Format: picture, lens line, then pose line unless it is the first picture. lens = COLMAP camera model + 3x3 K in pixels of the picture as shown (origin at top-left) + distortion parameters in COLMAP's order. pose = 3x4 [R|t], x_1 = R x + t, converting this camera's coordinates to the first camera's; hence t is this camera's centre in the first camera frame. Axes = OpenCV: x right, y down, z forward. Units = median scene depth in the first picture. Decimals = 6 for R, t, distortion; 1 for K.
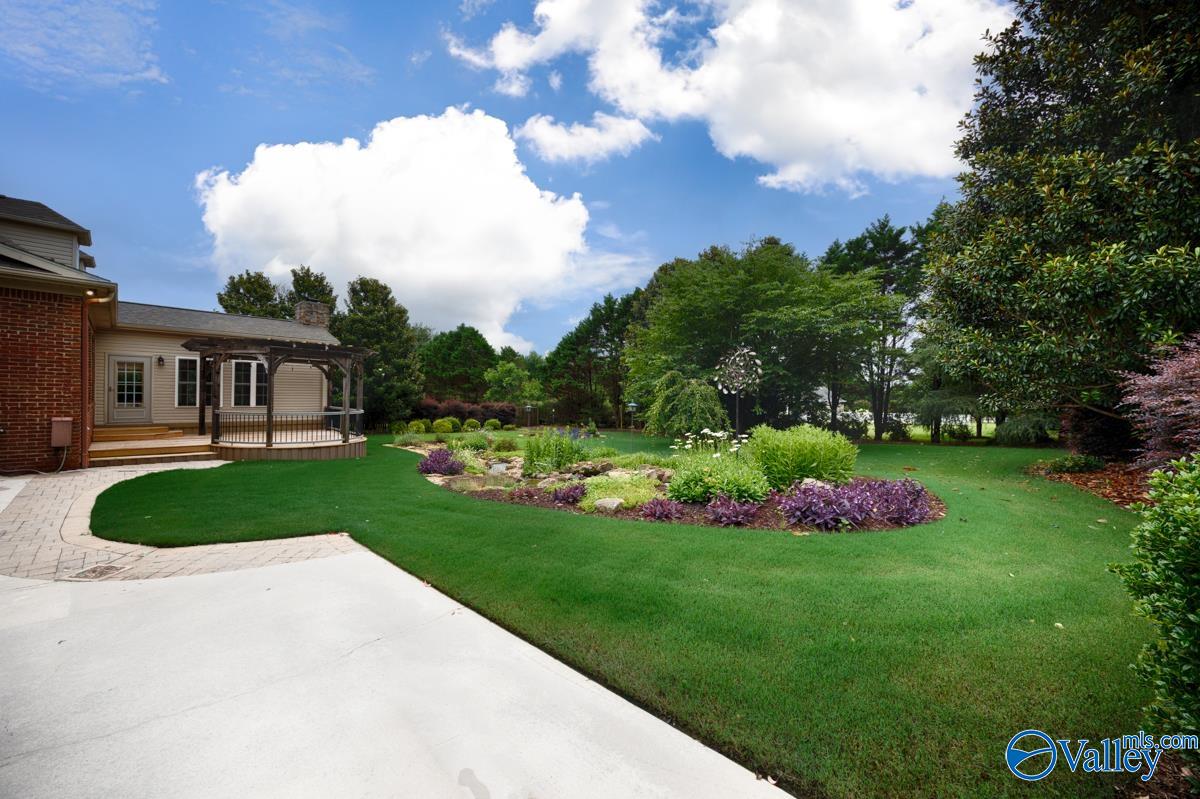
lens RADIAL K [[467.2, 0, 604.3], [0, 467.2, 394.9], [0, 0, 1]] dist [0.000110, -0.000281]
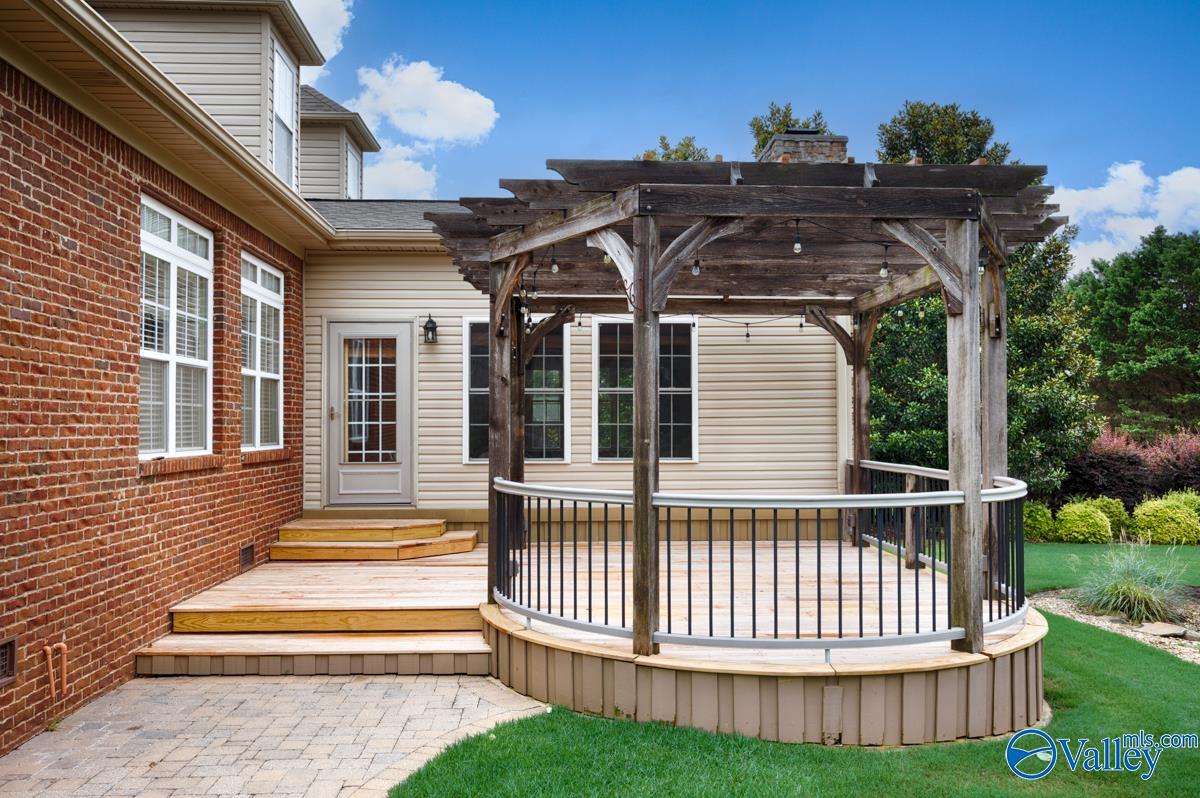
lens RADIAL K [[971.1, 0, 600.0], [0, 971.1, 399.0], [0, 0, 1]] dist [0.000381, -0.000345]
pose [[0.722639, -0.041269, -0.689992, -0.292758], [0.017687, 0.998993, -0.041227, 0.008984], [0.690999, 0.017588, 0.722642, 0.460612]]
